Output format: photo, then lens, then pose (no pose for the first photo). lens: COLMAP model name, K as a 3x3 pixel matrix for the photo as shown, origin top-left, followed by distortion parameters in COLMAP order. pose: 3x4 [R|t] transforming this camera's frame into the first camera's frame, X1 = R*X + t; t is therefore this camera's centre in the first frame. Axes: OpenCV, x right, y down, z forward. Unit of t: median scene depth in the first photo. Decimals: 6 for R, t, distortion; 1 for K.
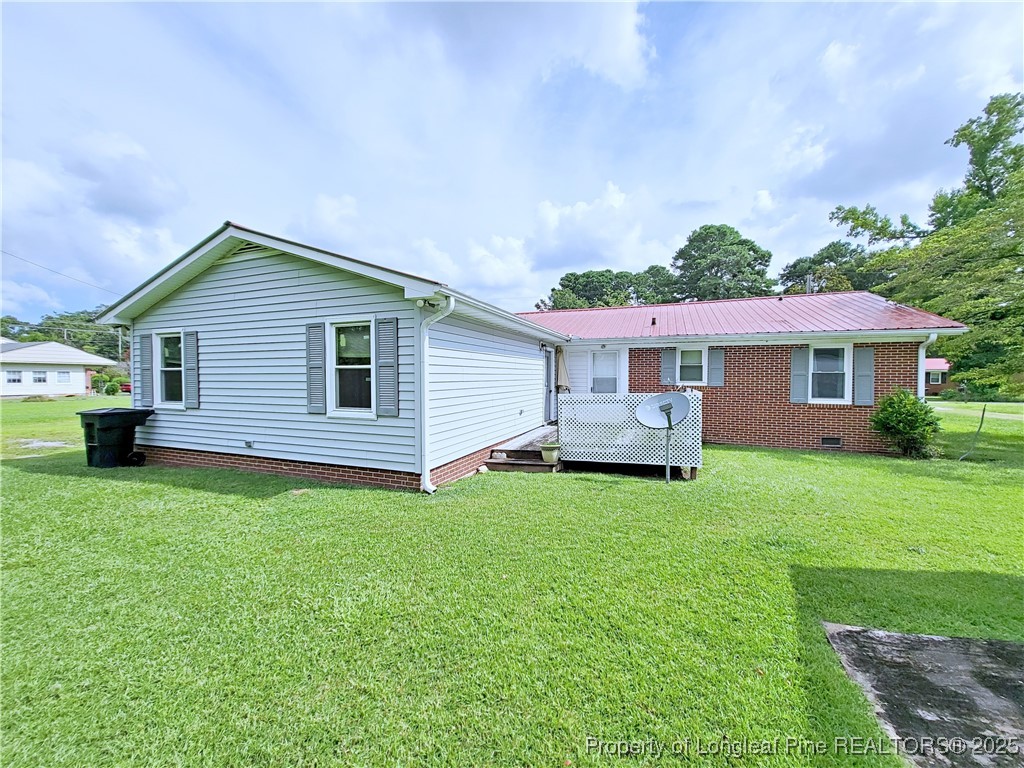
lens RADIAL K [[398.7, 0, 512.0], [0, 398.7, 384.0], [0, 0, 1]] dist [-0.003363, -0.000646]
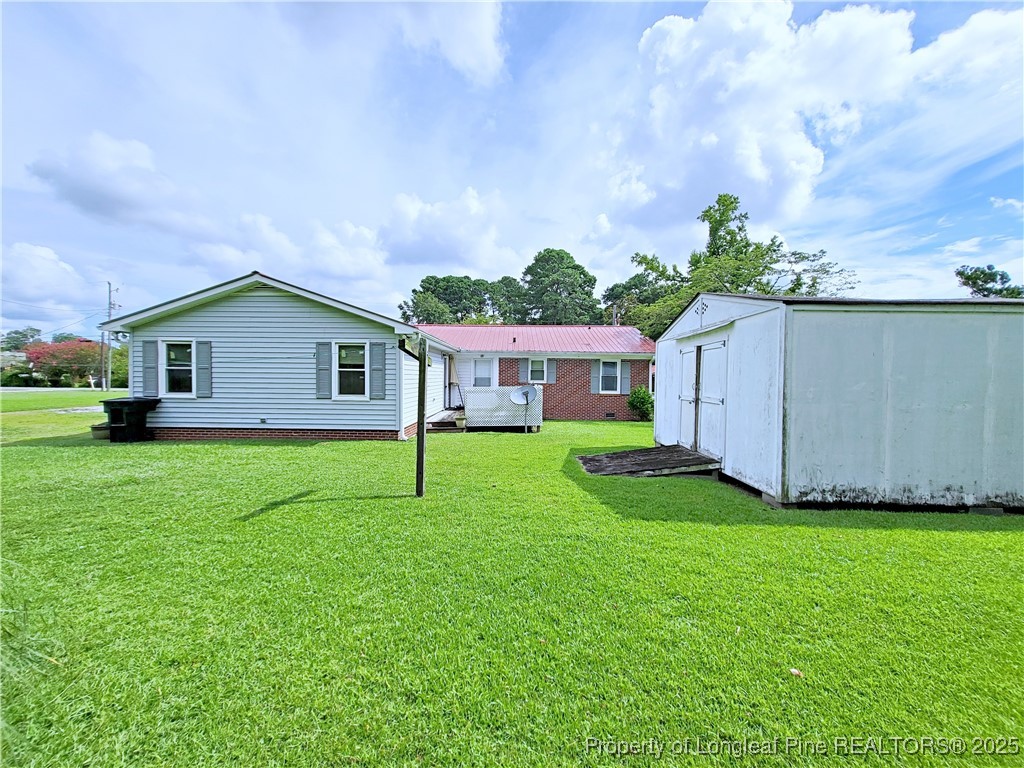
lens RADIAL K [[394.3, 0, 515.3], [0, 394.3, 384.4], [0, 0, 1]] dist [-0.001003, -0.000269]
pose [[0.932844, 0.003075, 0.360268, -0.190237], [-0.004536, 0.999985, 0.003212, 0.005189], [-0.360253, -0.004631, 0.932843, -0.418267]]
